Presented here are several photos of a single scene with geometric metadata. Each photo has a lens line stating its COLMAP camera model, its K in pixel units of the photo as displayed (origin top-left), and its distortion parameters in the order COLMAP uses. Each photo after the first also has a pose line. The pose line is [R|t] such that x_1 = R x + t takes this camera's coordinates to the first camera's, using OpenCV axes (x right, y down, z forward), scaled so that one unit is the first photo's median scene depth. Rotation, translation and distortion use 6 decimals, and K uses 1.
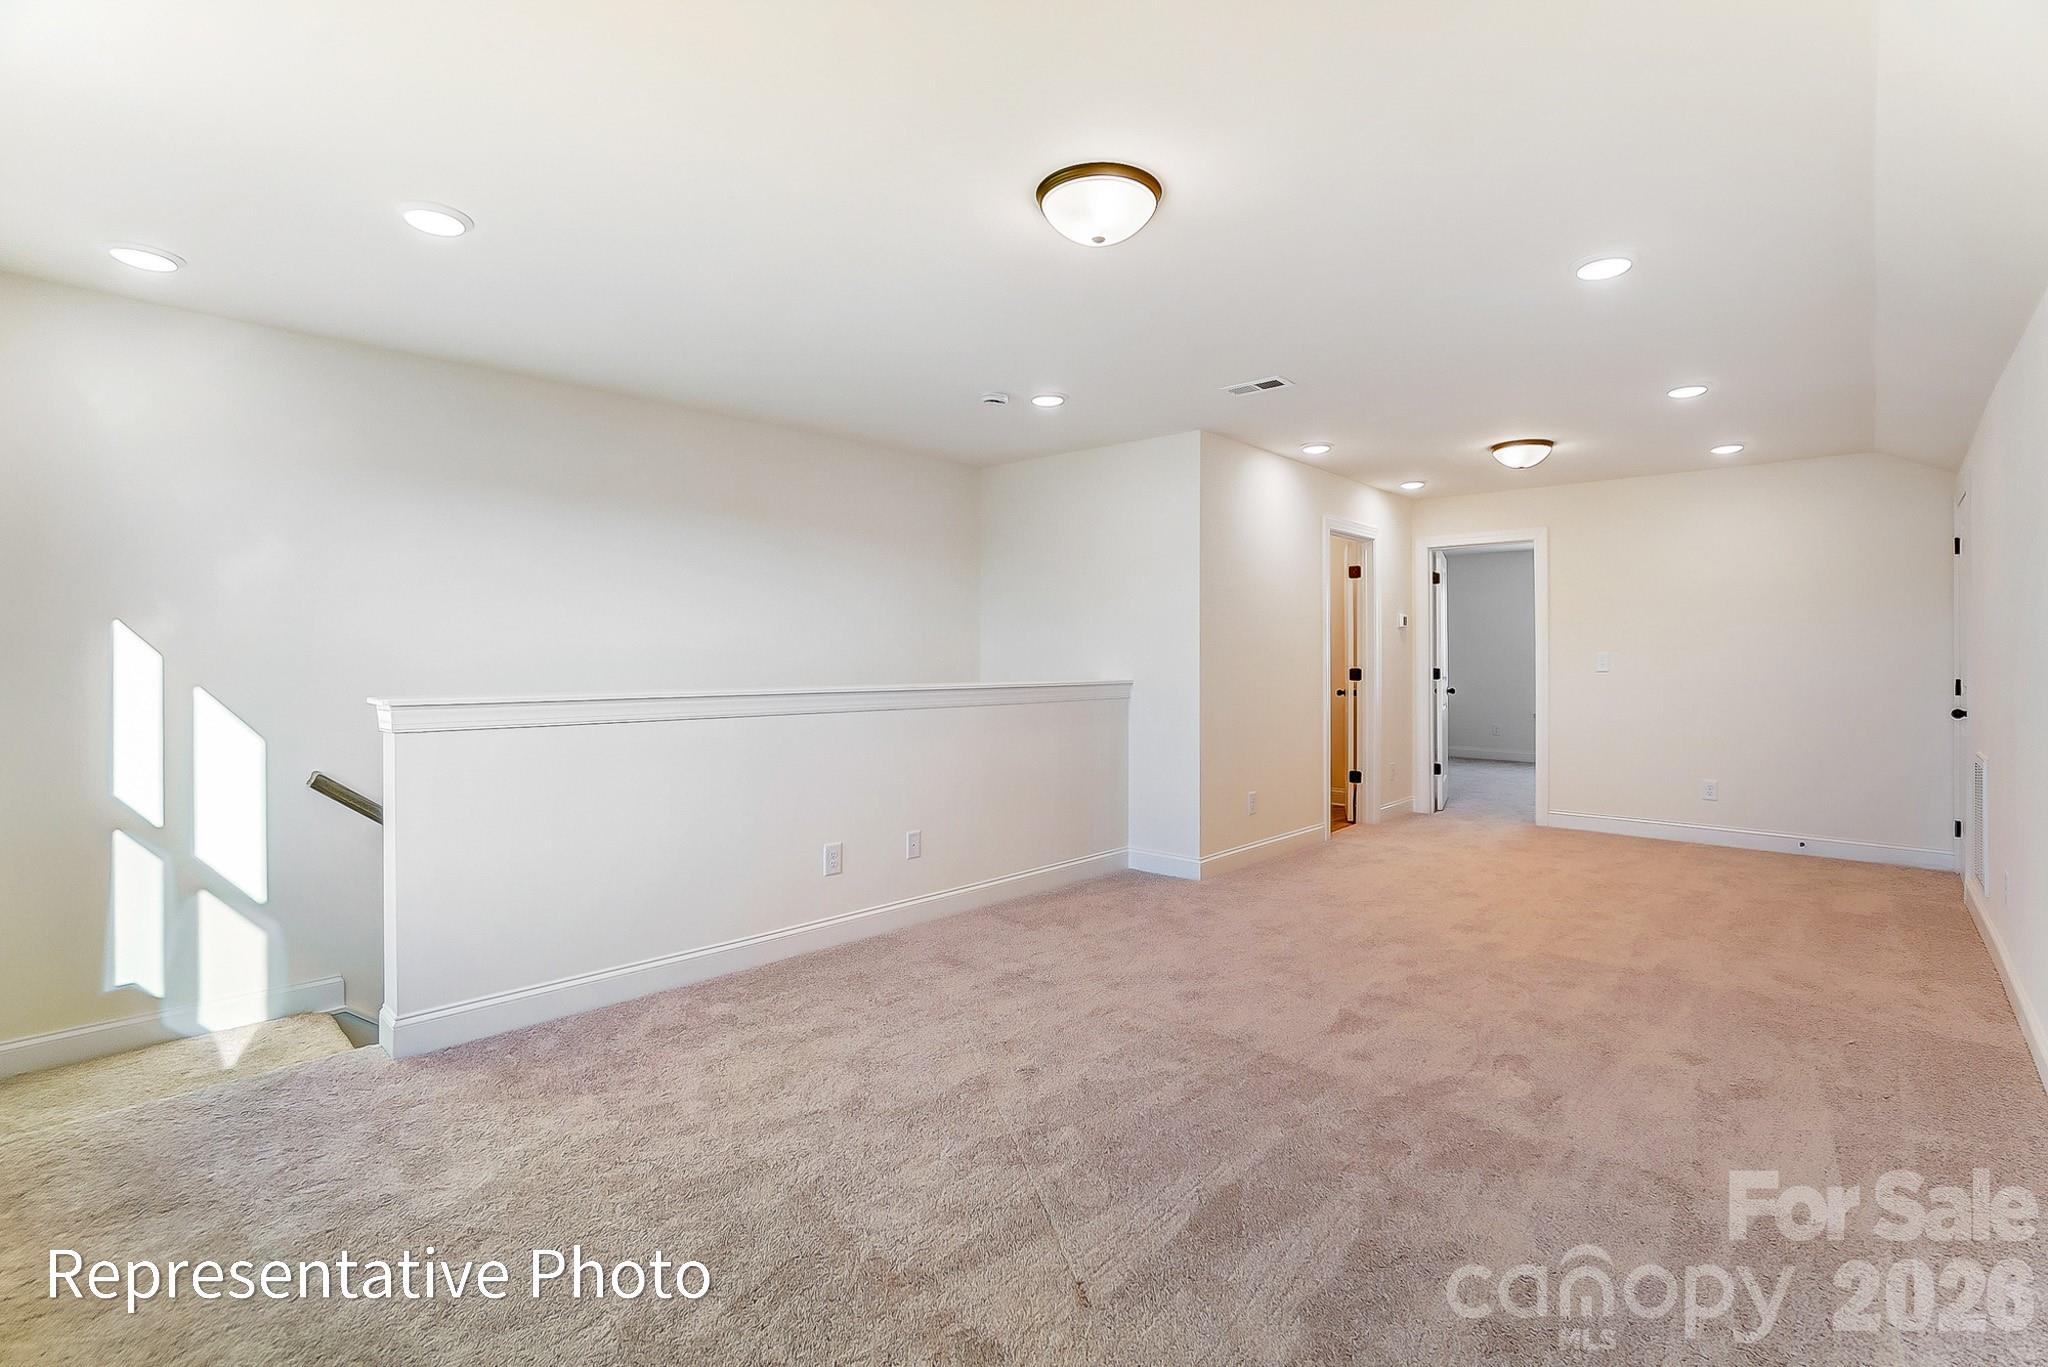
lens RADIAL K [[931.9, 0, 1016.8], [0, 931.9, 665.2], [0, 0, 1]] dist [-0.001864, 0.000291]
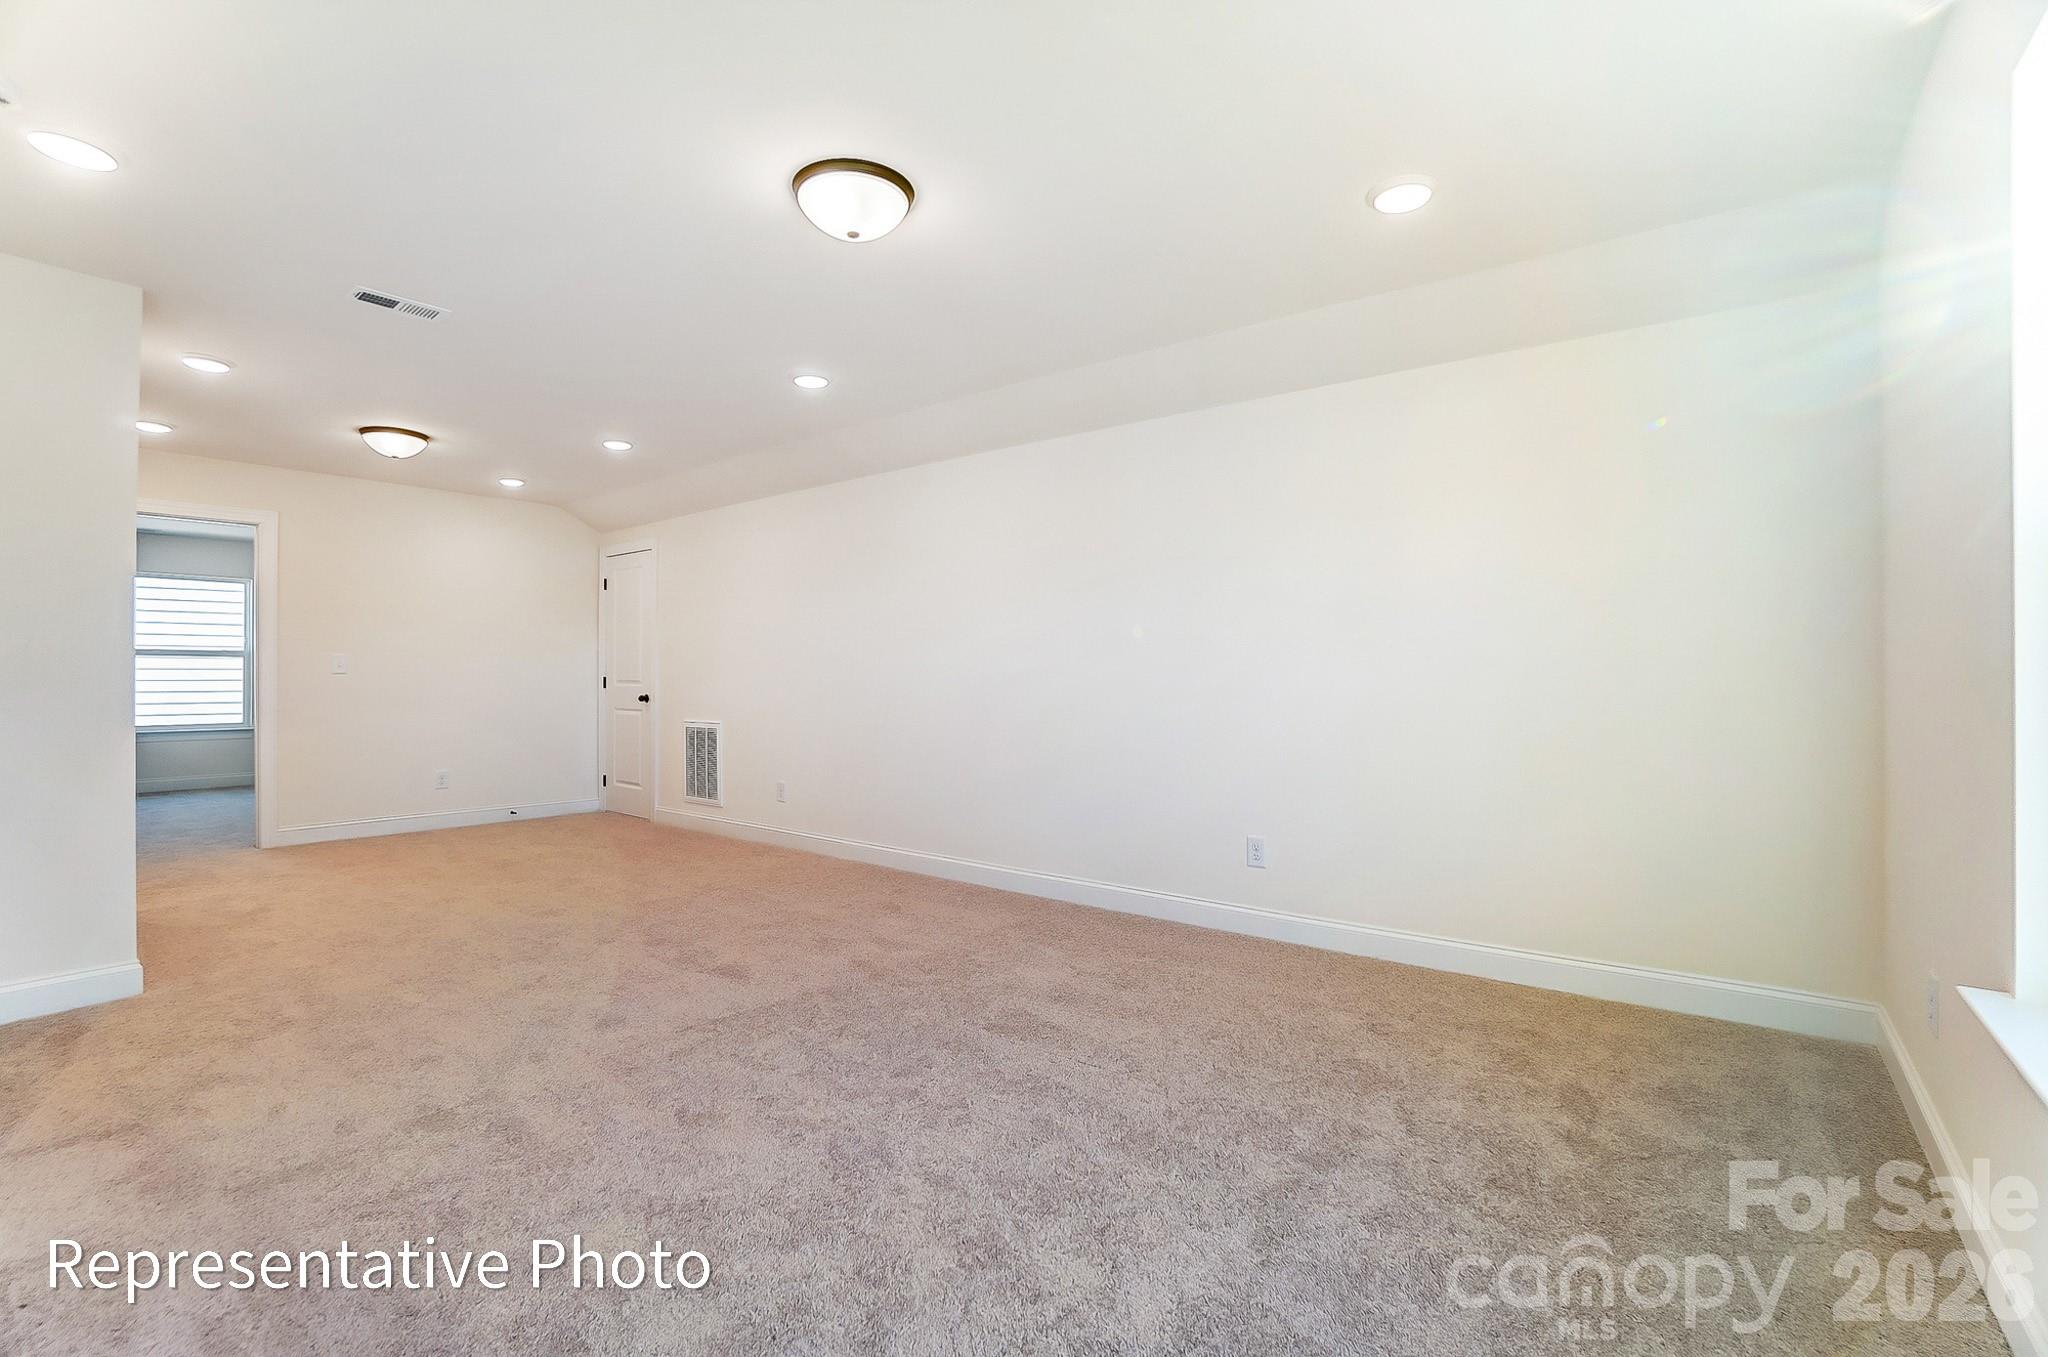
lens RADIAL K [[943.3, 0, 1025.3], [0, 943.3, 635.6], [0, 0, 1]] dist [-0.019190, -0.000085]
pose [[-0.074752, 0.043102, 0.996270, -0.744445], [0.010893, 0.999041, -0.042405, 0.033646], [-0.997143, 0.007682, -0.075150, 0.686622]]
